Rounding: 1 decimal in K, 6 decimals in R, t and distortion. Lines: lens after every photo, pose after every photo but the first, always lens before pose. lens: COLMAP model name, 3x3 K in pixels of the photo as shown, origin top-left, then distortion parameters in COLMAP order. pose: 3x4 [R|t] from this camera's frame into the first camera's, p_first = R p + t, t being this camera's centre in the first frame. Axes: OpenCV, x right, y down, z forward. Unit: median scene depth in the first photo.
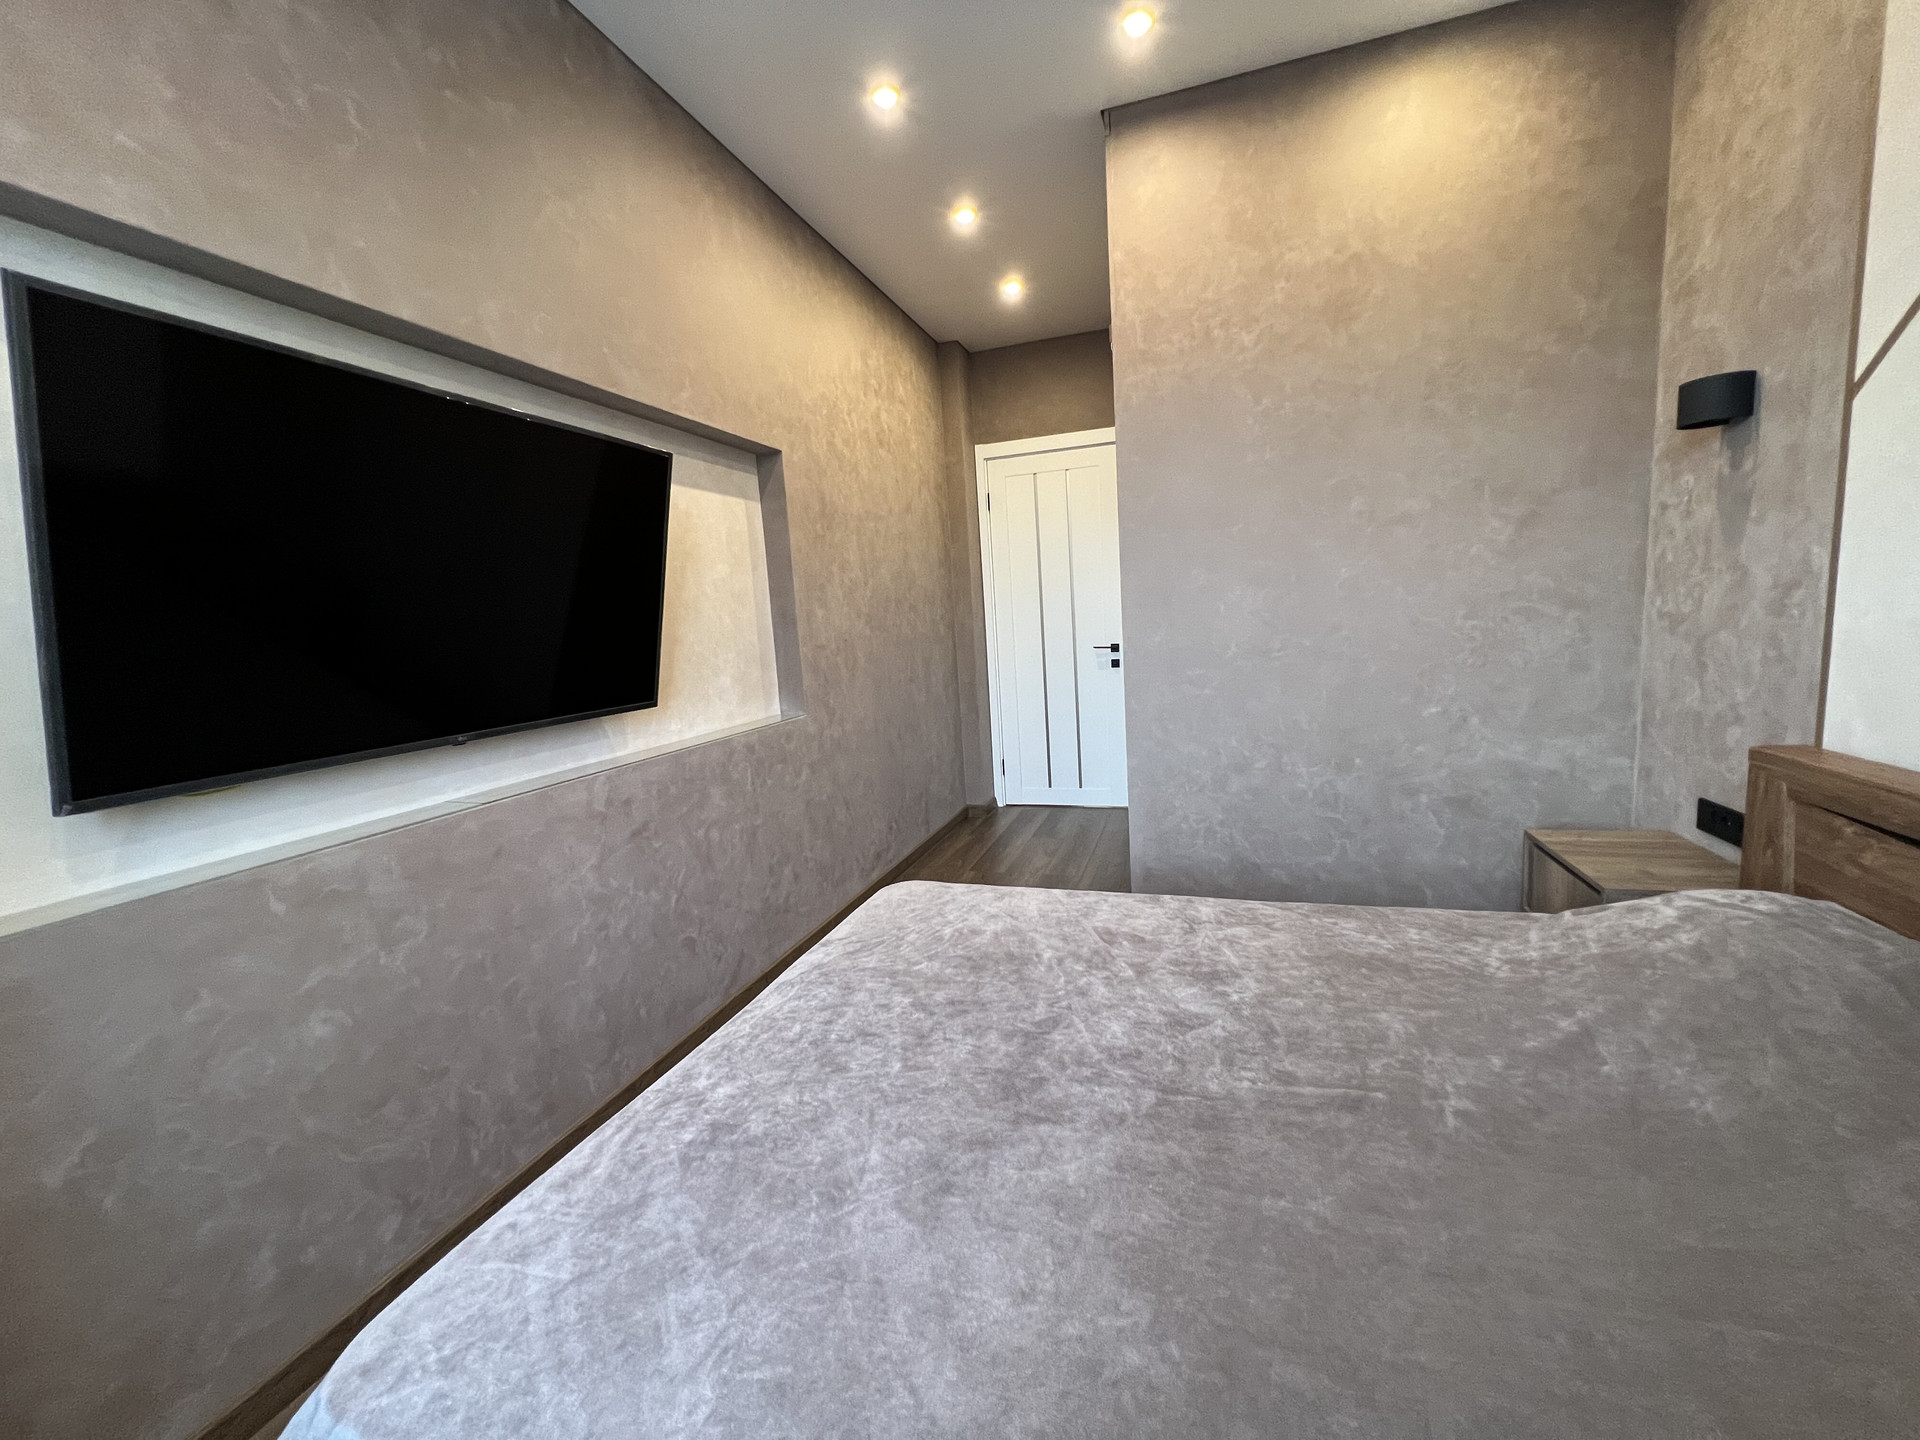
lens RADIAL K [[769.4, 0, 959.8], [0, 769.4, 722.6], [0, 0, 1]] dist [-0.003979, 0.000905]
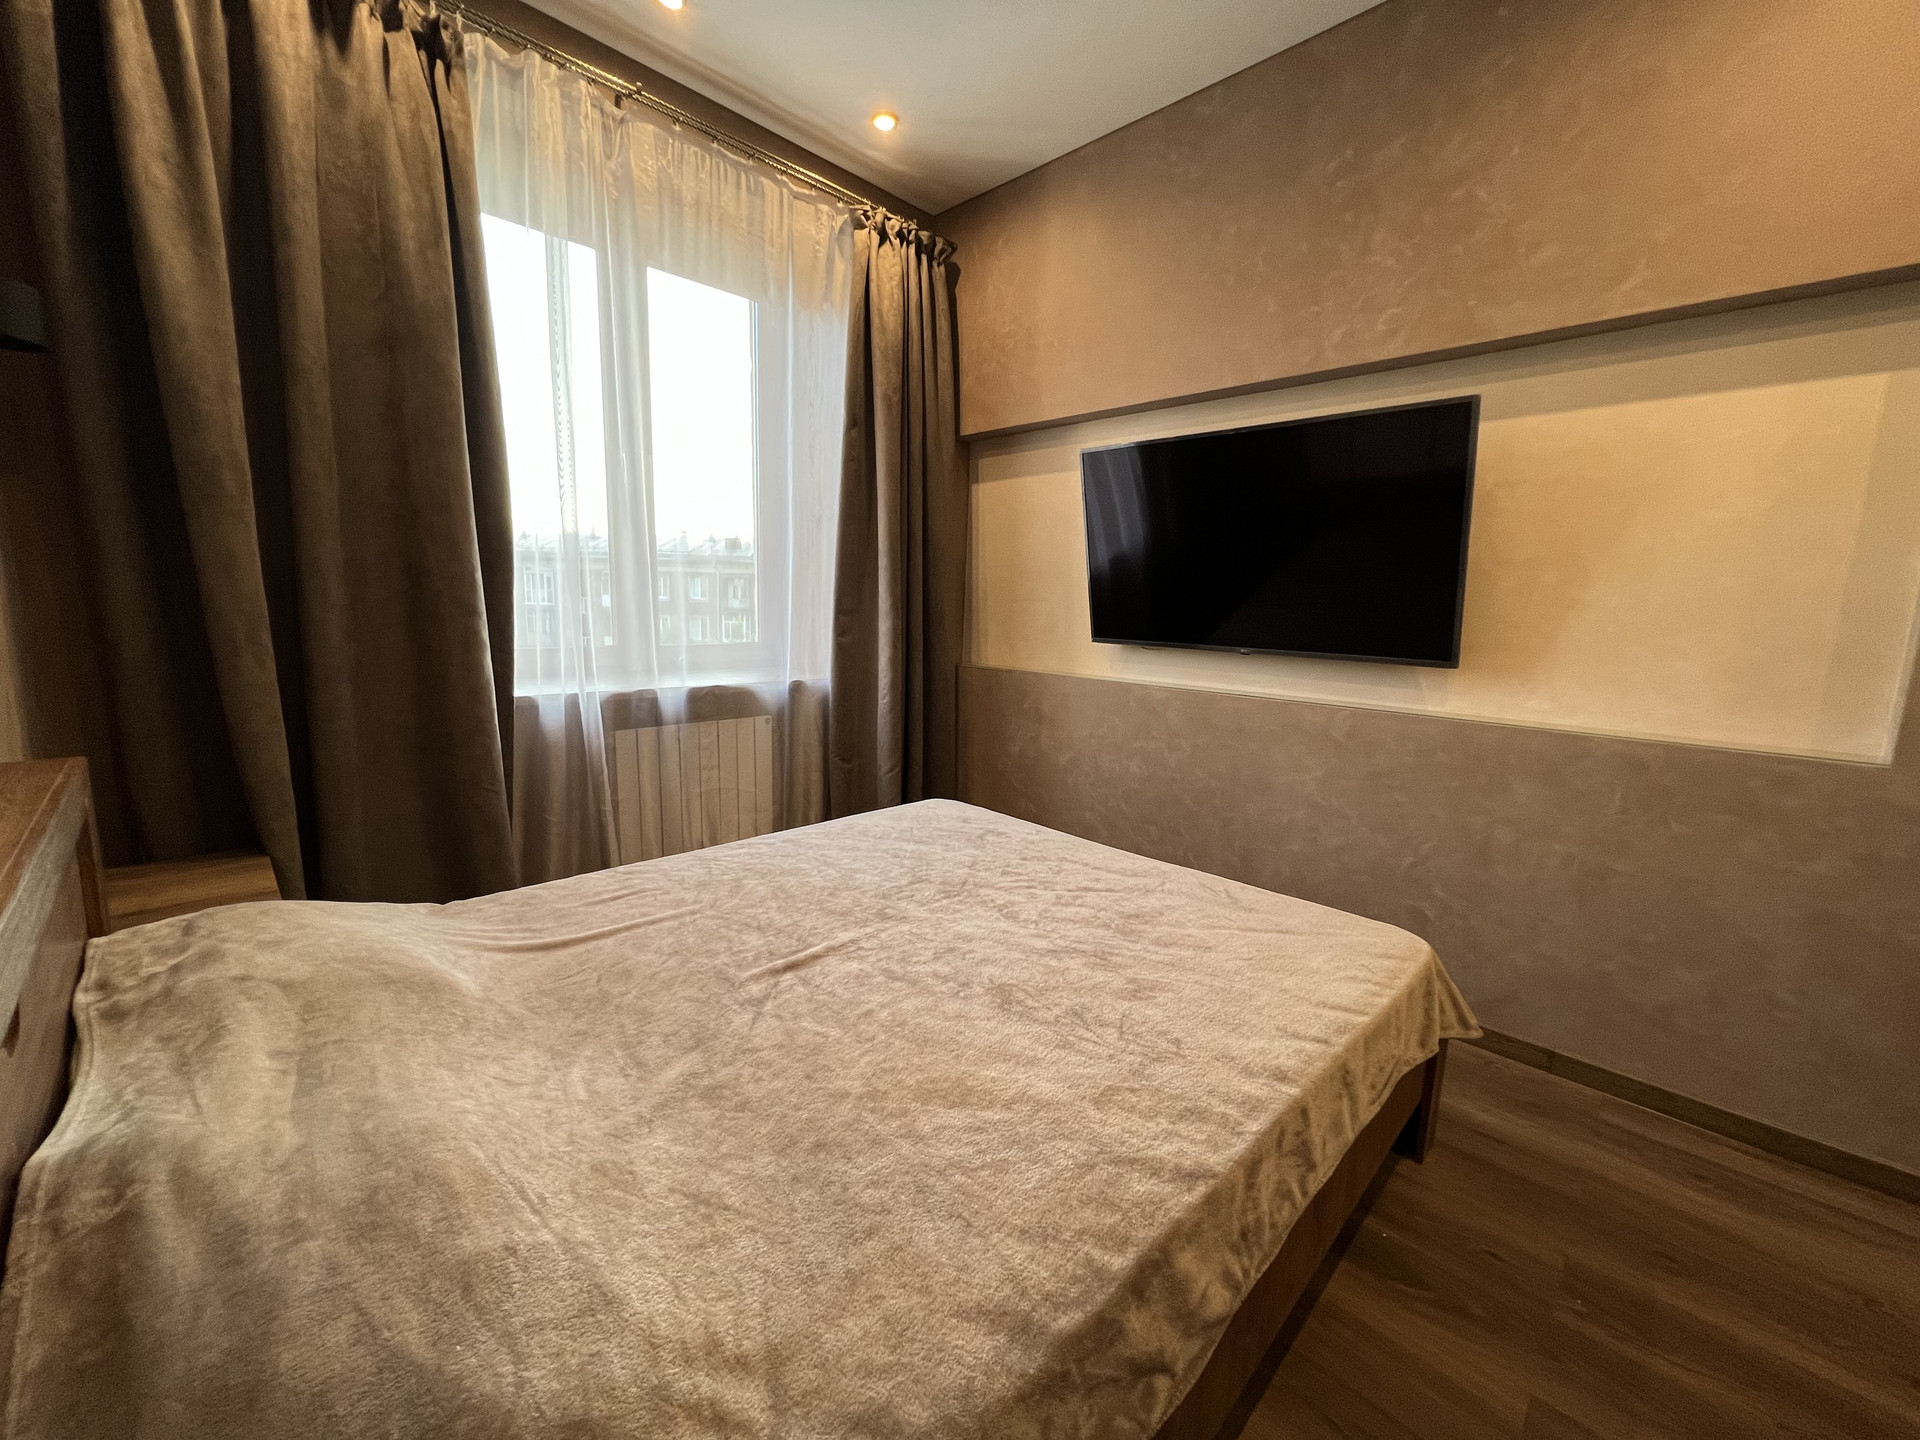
lens RADIAL K [[769.4, 0, 960.2], [0, 769.4, 725.0], [0, 0, 1]] dist [-0.003979, 0.000905]
pose [[-0.449092, 0.188121, -0.873457, 0.783226], [-0.123823, 0.955047, 0.269358, -0.144671], [0.884864, 0.229120, -0.405610, 0.916153]]
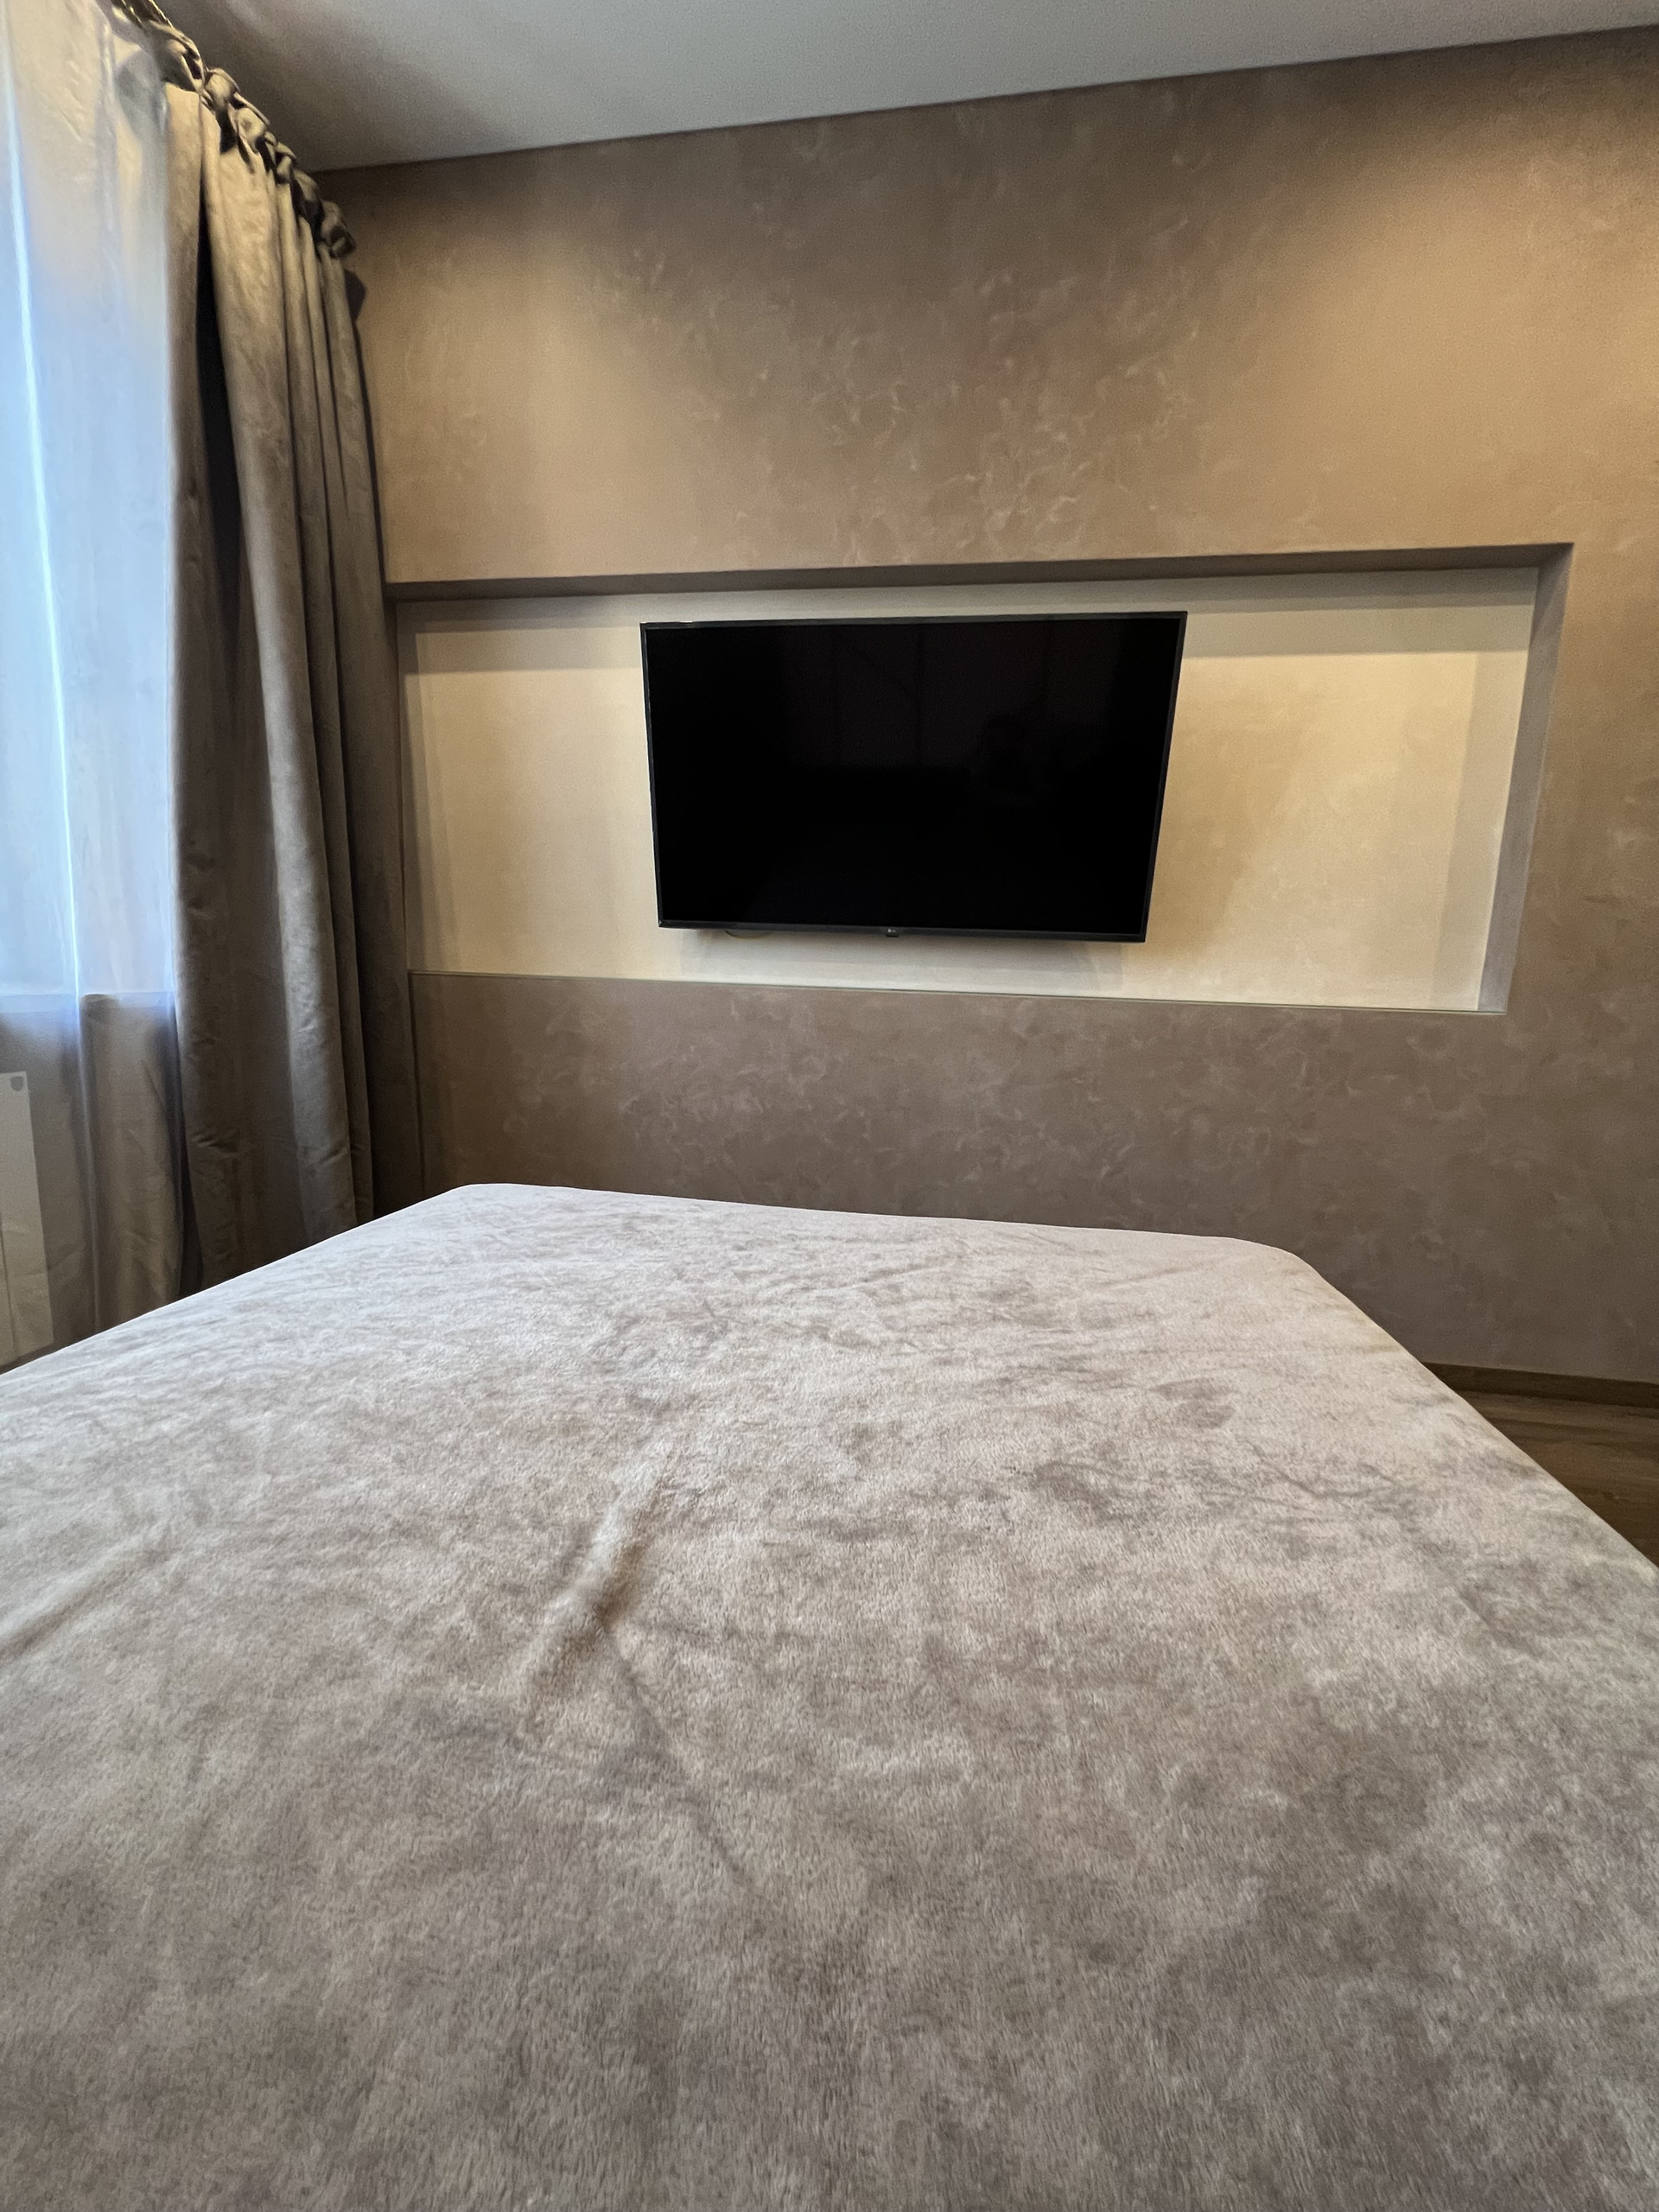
lens RADIAL K [[886.4, 0, 826.5], [0, 886.4, 1108.1], [0, 0, 1]] dist [-0.003979, 0.000905]
pose [[0.156470, 0.217147, -0.963517, 0.552391], [-0.178484, 0.965688, 0.188652, 0.035350], [0.971422, 0.142454, 0.189858, 0.542878]]
